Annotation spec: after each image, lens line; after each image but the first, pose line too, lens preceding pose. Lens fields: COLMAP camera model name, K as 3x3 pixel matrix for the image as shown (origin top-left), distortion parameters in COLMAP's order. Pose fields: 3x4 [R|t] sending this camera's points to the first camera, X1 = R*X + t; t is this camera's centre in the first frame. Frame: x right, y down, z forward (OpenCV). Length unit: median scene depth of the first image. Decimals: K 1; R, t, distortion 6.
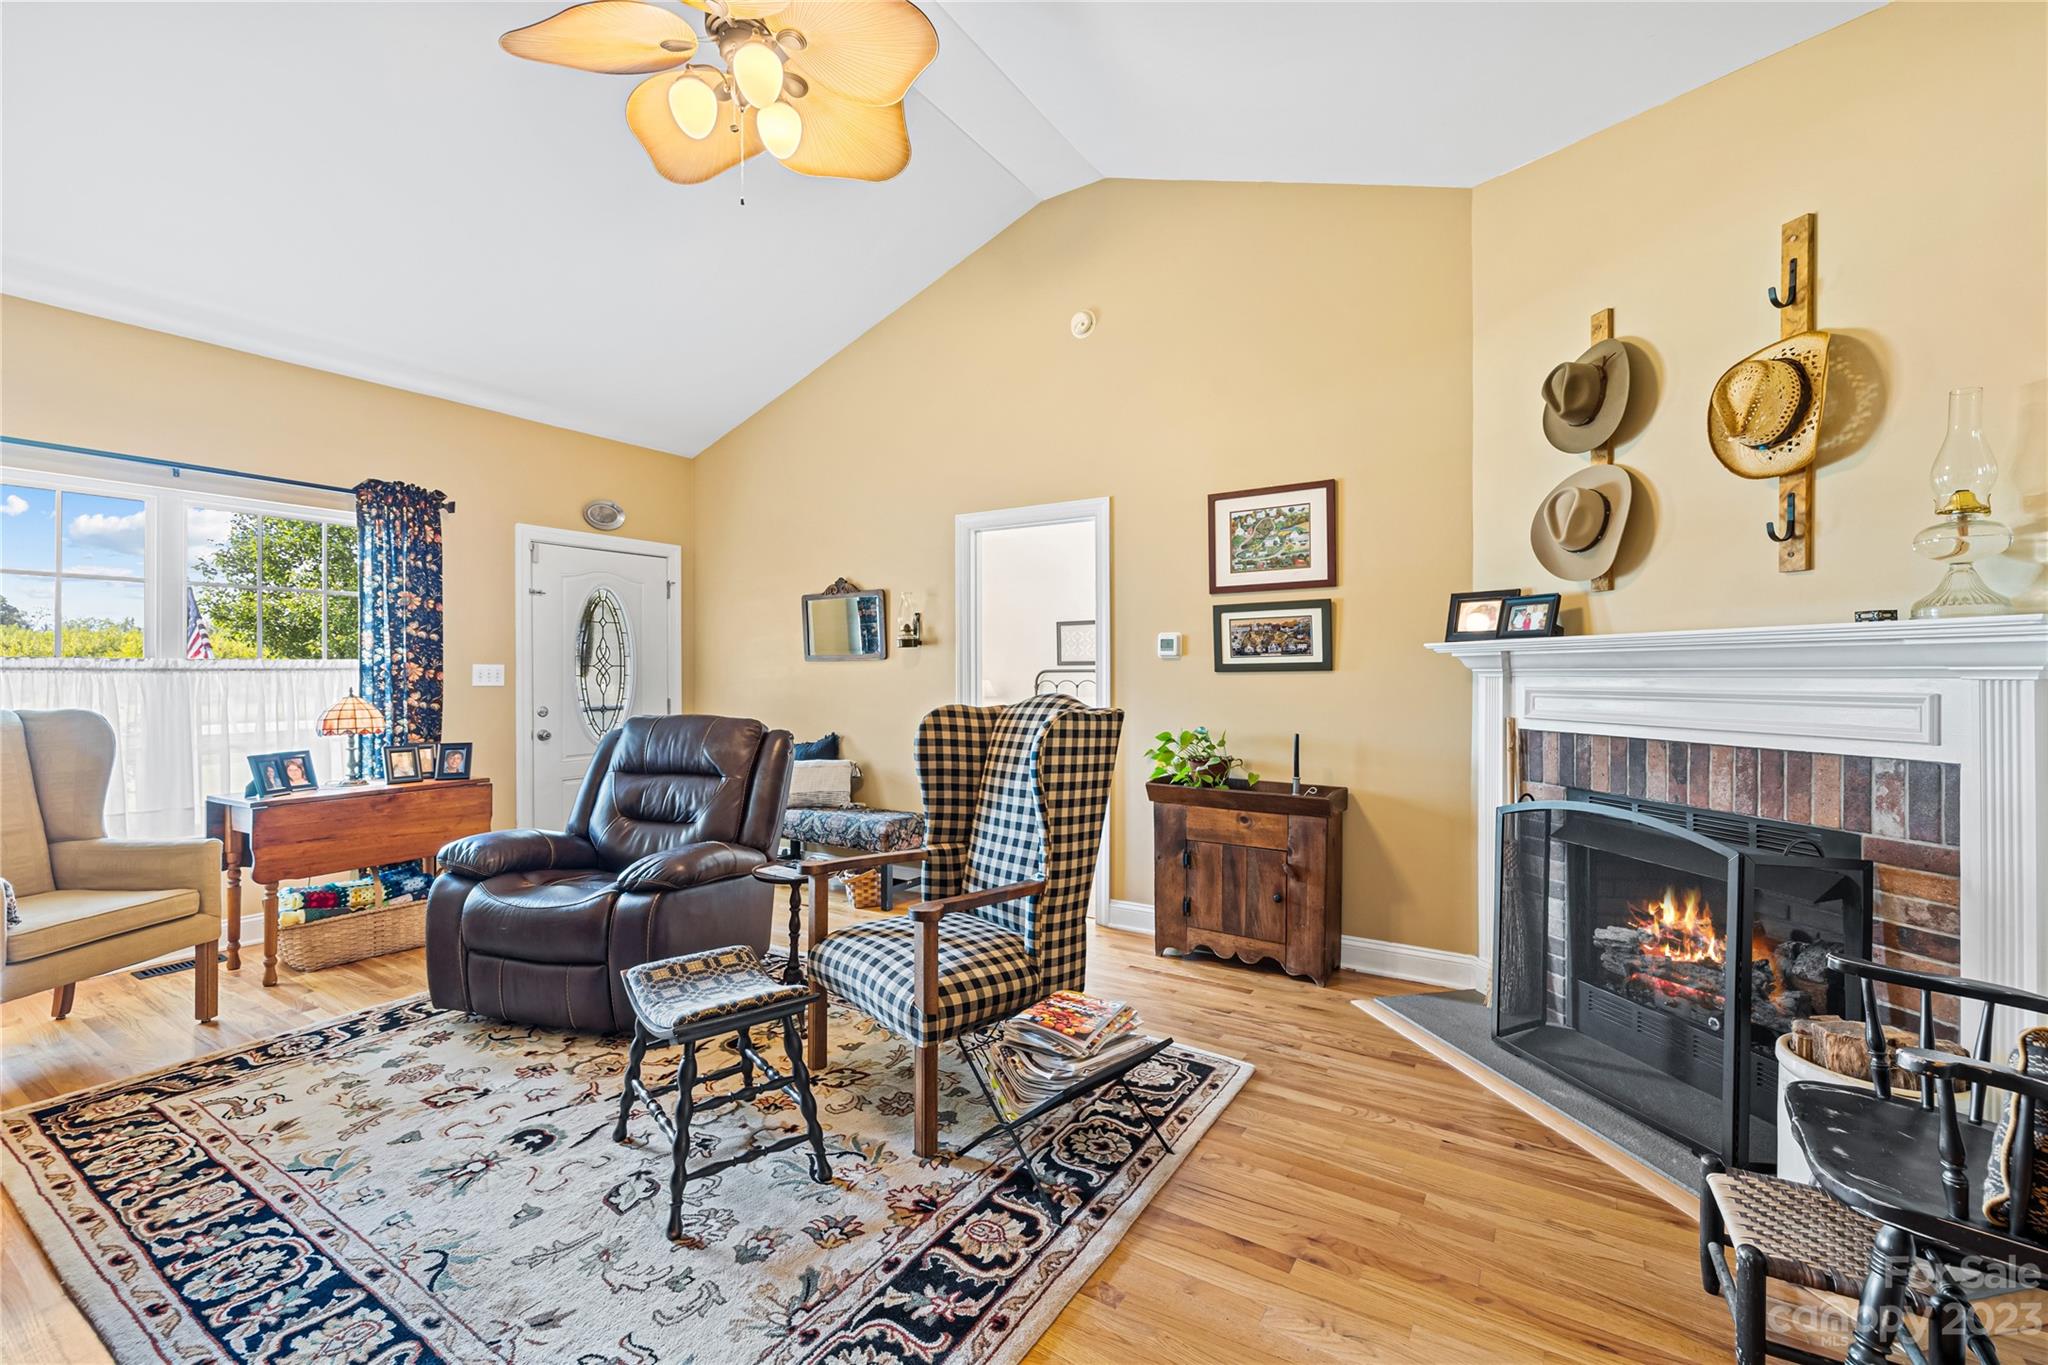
lens RADIAL K [[869.0, 0, 1020.0], [0, 869.0, 677.8], [0, 0, 1]] dist [0.001129, -0.000373]
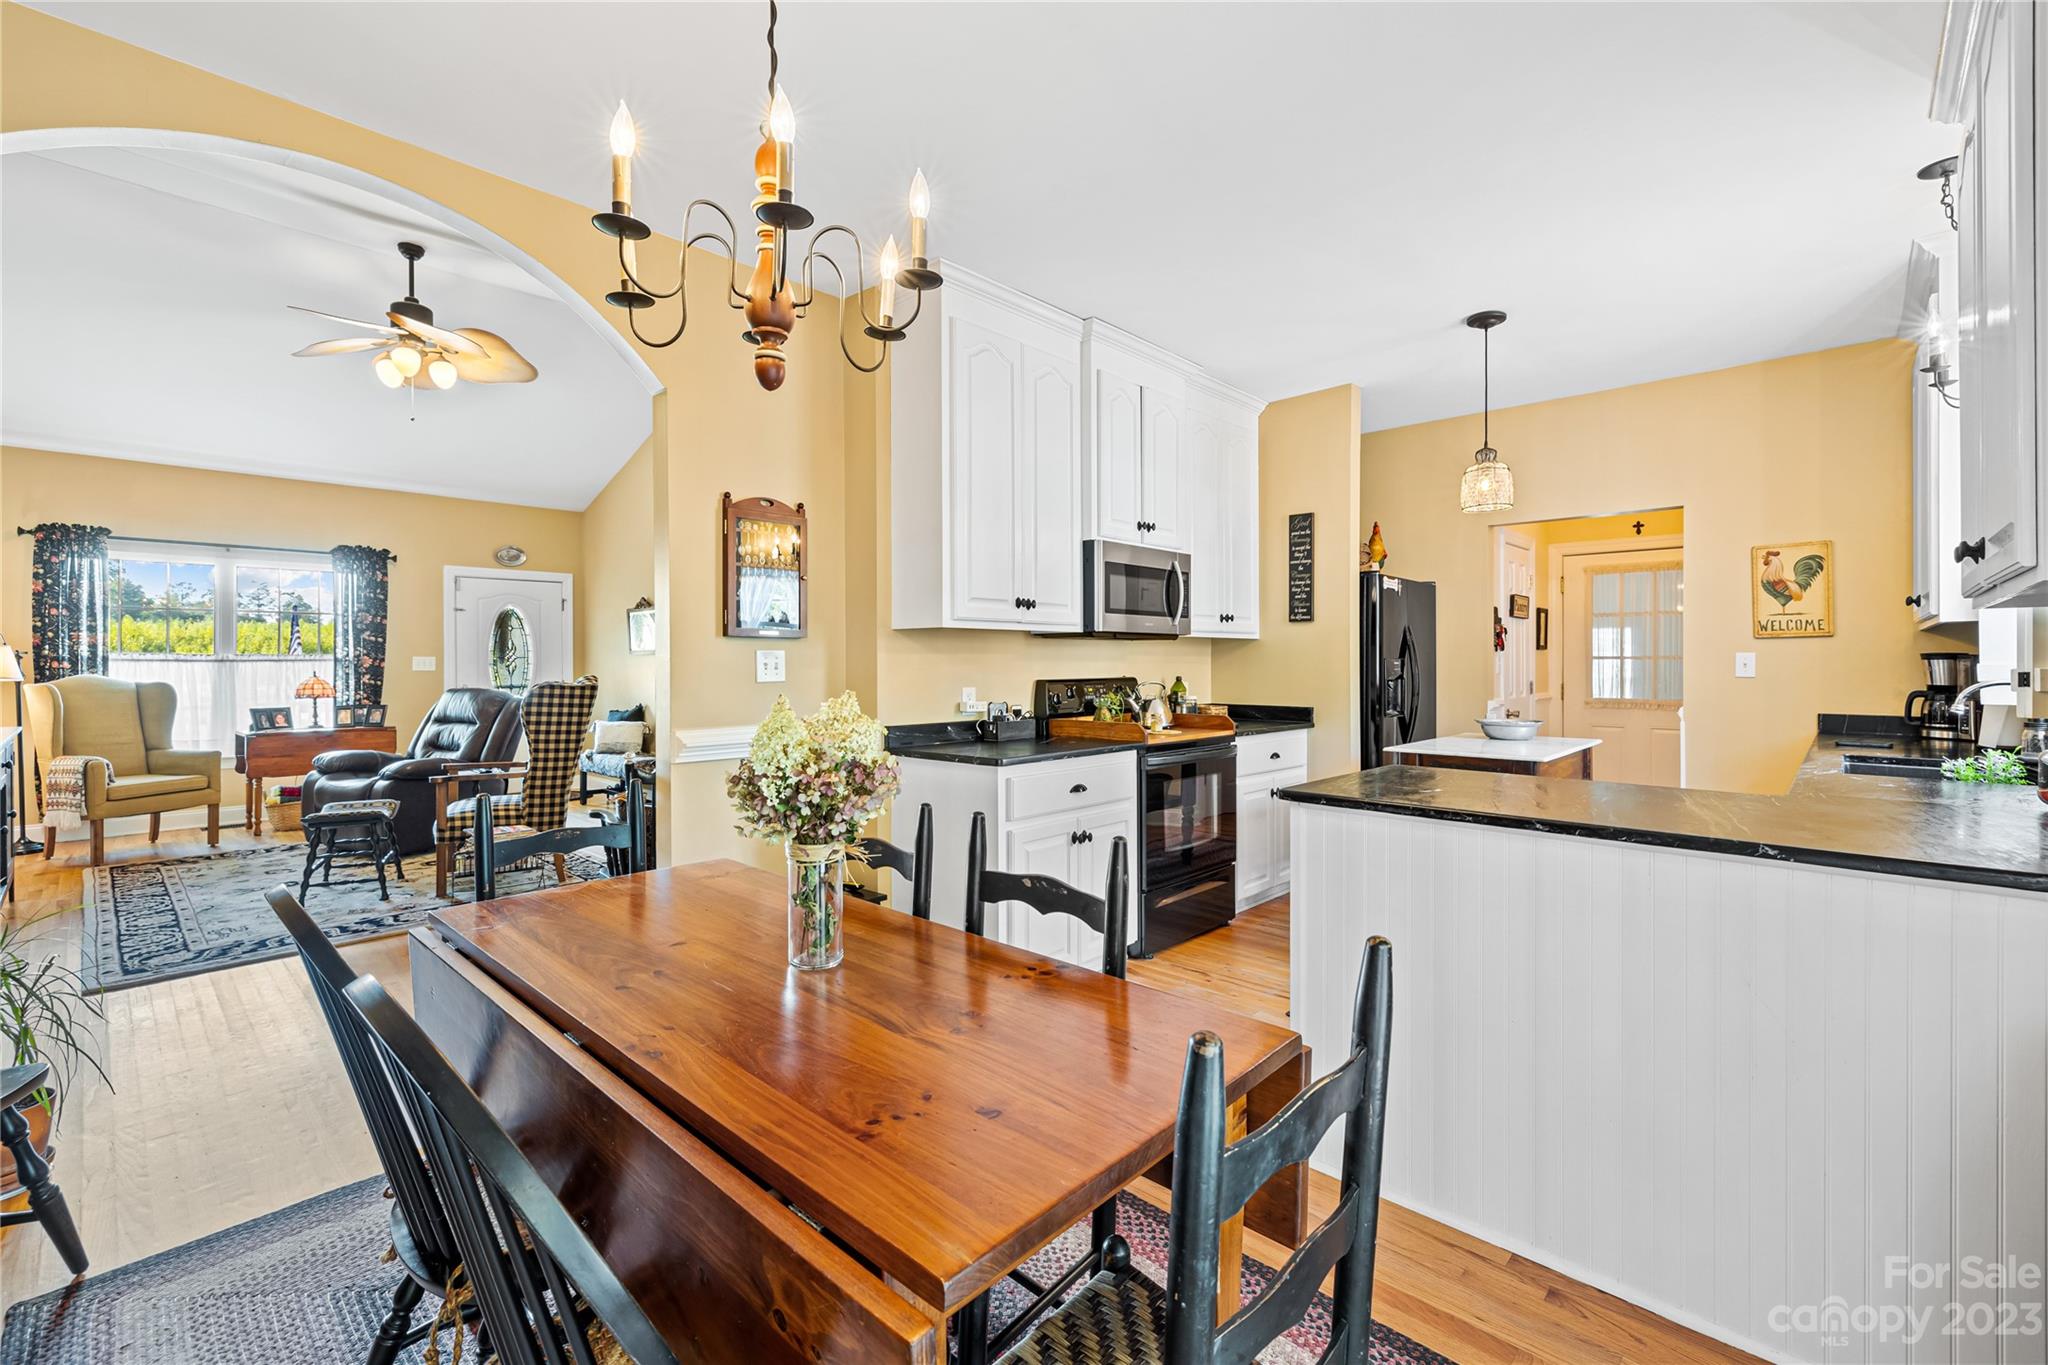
lens RADIAL K [[869.0, 0, 984.3], [0, 869.0, 667.4], [0, 0, 1]] dist [0.001129, -0.000373]
pose [[0.981497, 0.002478, -0.191459, 1.037212], [-0.002200, 0.999996, 0.001665, -0.002317], [0.191463, -0.001213, 0.981499, -0.521158]]
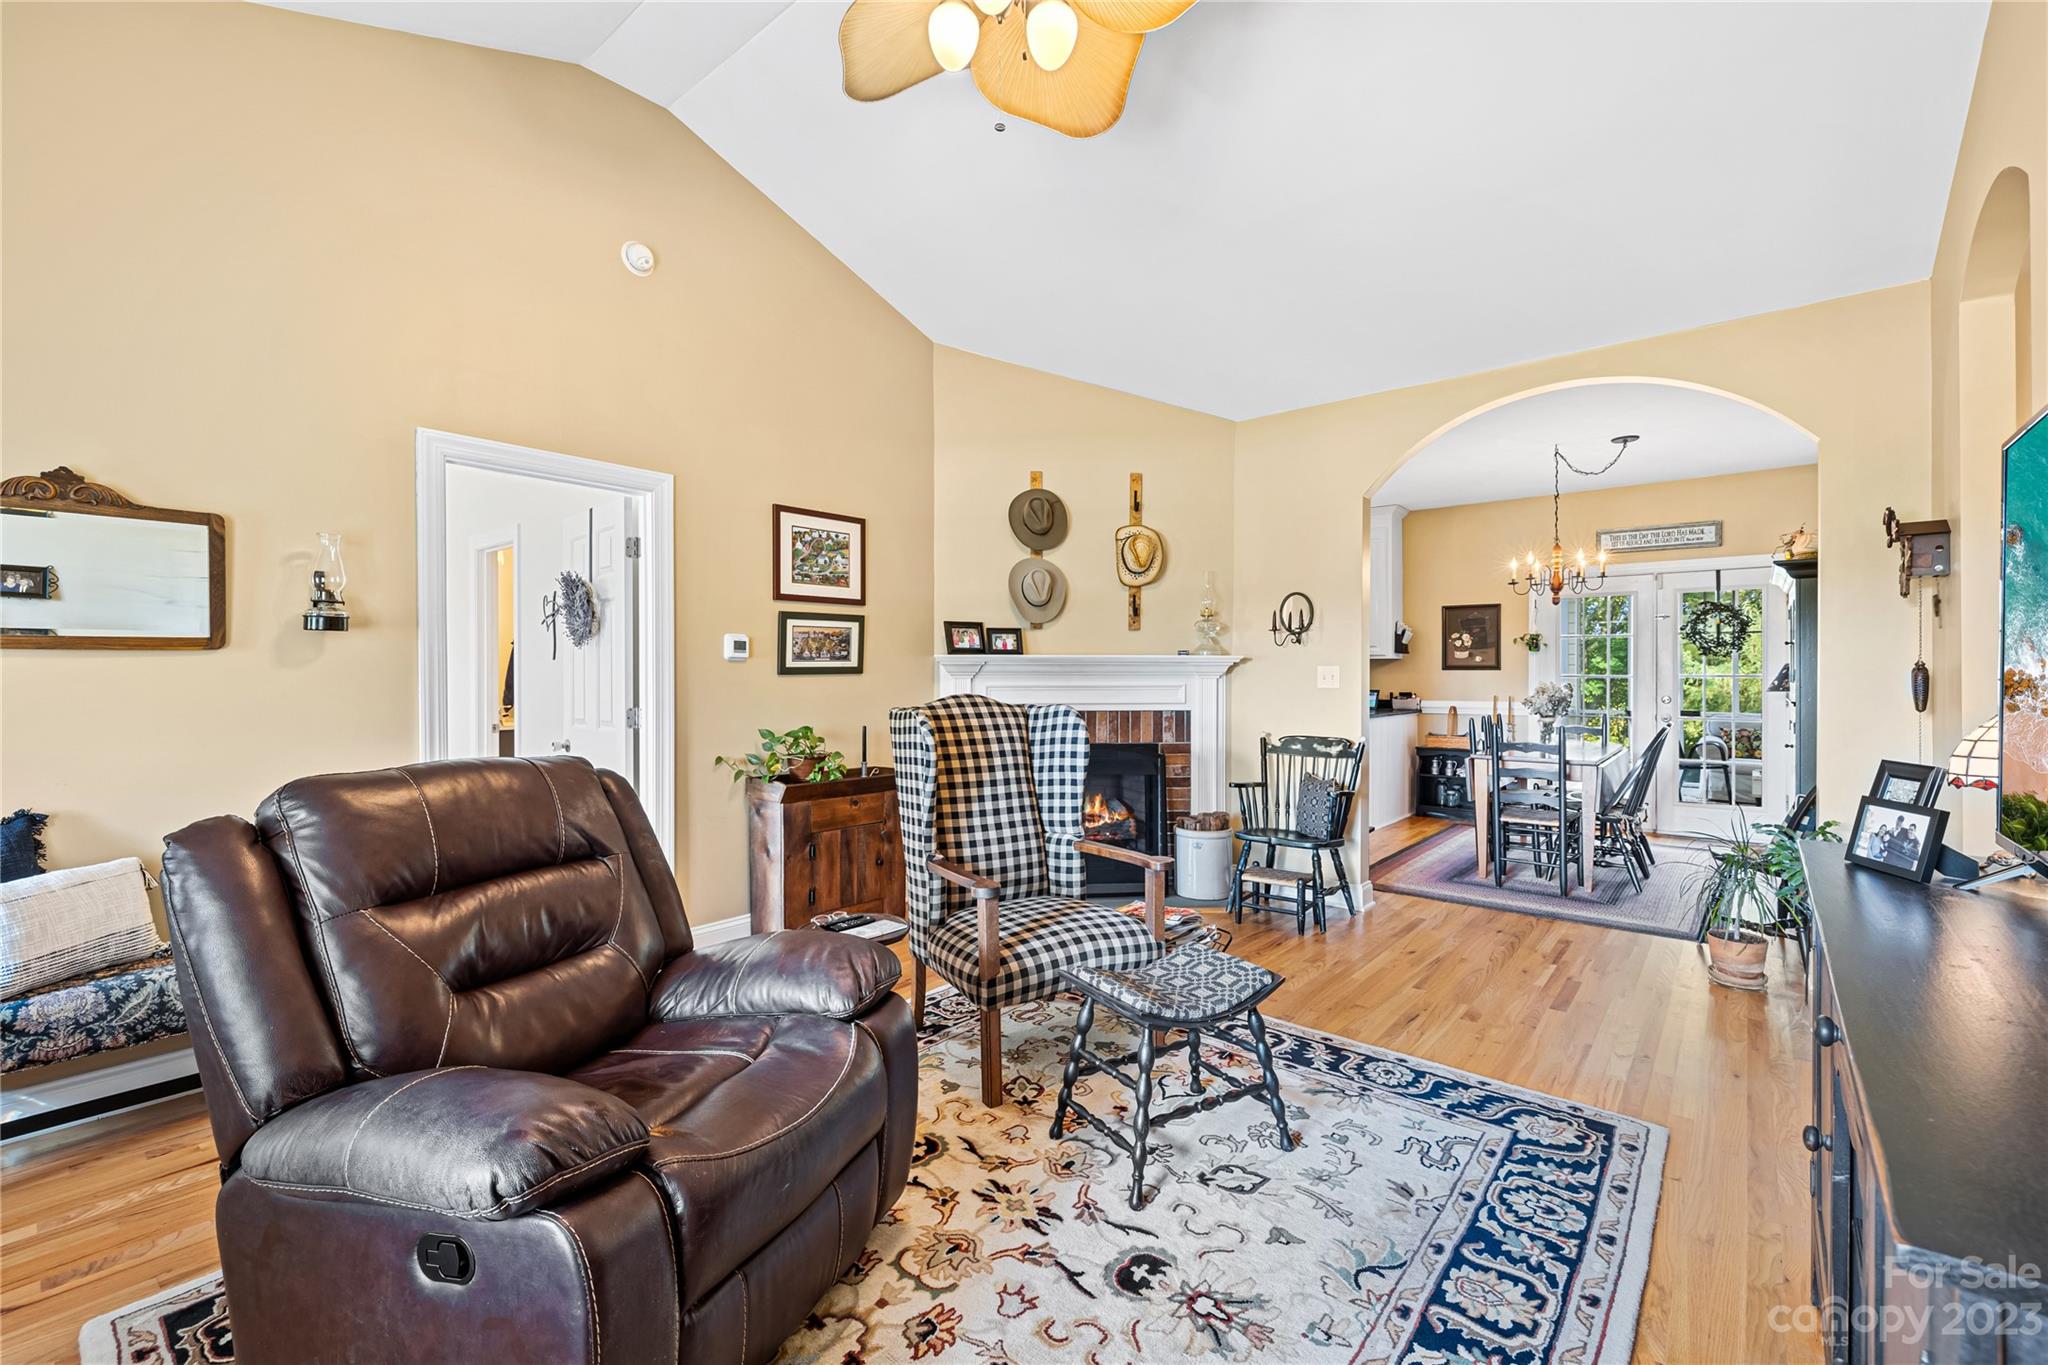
lens RADIAL K [[869.0, 0, 1018.2], [0, 869.0, 676.2], [0, 0, 1]] dist [0.001129, -0.000373]
pose [[0.124231, -0.000518, 0.992253, -0.847894], [0.005172, 0.999987, -0.000126, -0.003383], [-0.992240, 0.005148, 0.124232, 0.634544]]
